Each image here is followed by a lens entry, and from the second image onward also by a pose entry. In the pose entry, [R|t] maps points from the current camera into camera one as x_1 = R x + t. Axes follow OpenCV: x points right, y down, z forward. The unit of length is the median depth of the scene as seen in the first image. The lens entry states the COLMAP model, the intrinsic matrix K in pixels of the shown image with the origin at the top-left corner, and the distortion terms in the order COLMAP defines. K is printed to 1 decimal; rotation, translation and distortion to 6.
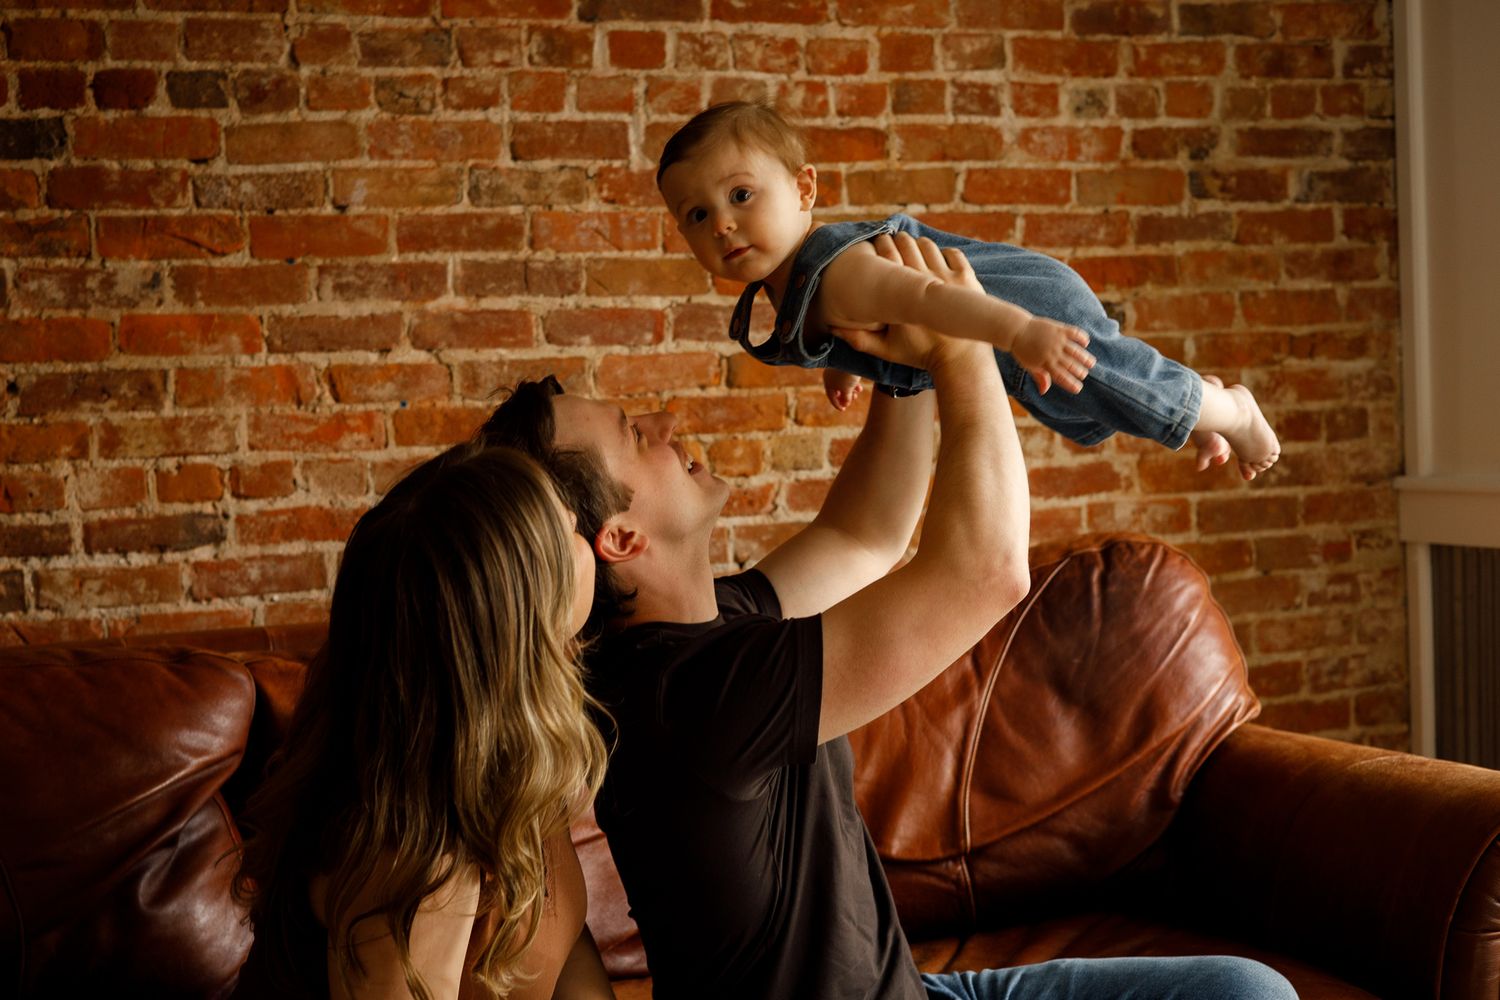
lens RADIAL K [[2352.3, 0, 736.3], [0, 2352.3, 510.5], [0, 0, 1]] dist [0.013423, 0.000000]
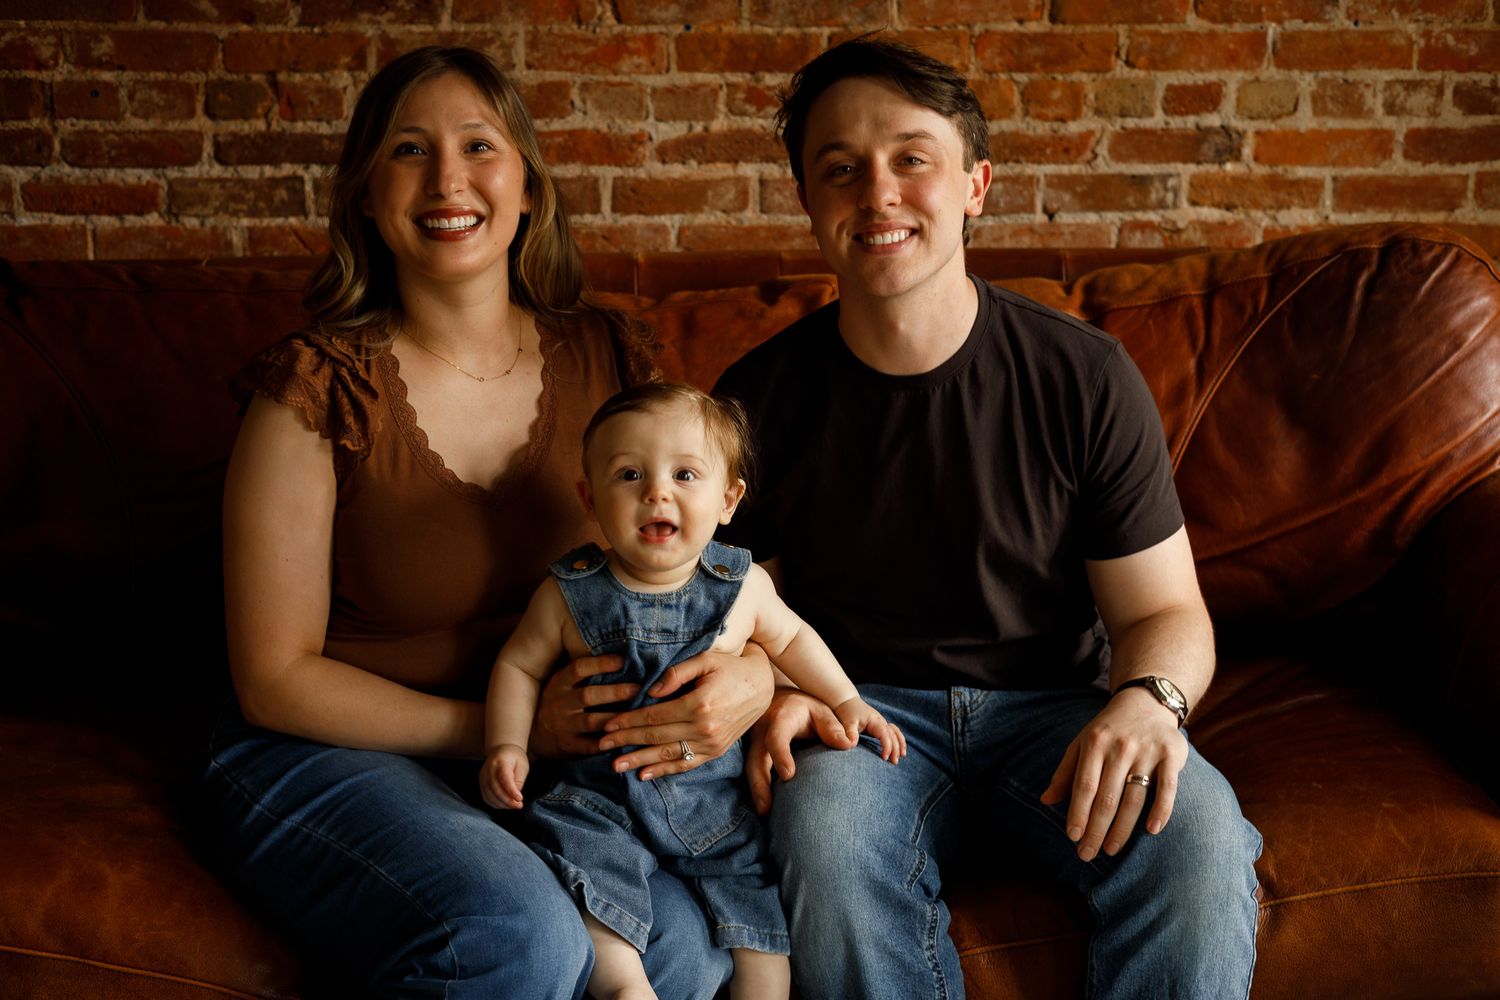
lens RADIAL K [[2169.5, 0, 766.3], [0, 2169.5, 488.1], [0, 0, 1]] dist [0.015648, 0.000000]
pose [[0.940035, 0.122521, -0.318314, 0.197316], [-0.055131, 0.975564, 0.212687, -0.052442], [0.336594, -0.182384, 0.923818, 0.153998]]
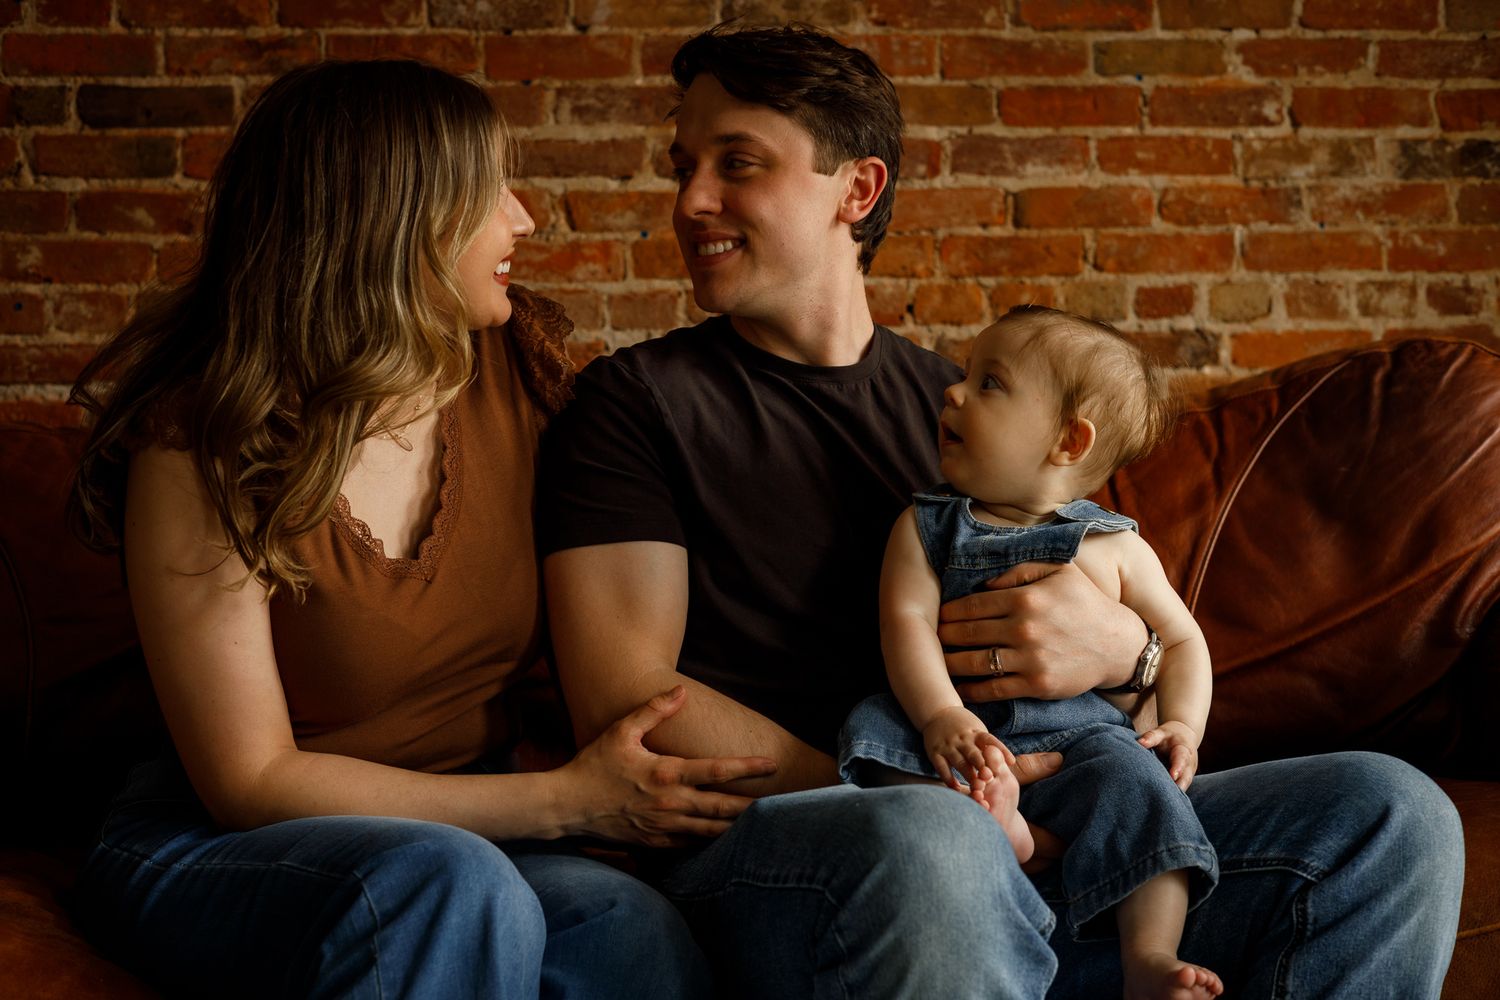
lens RADIAL K [[2169.5, 0, 770.5], [0, 2169.5, 470.8], [0, 0, 1]] dist [0.015648, 0.000000]
pose [[0.956520, -0.001592, -0.291663, 0.159486], [-0.025644, 0.995653, -0.089537, 0.125507], [0.290538, 0.093124, 0.952321, 0.202580]]
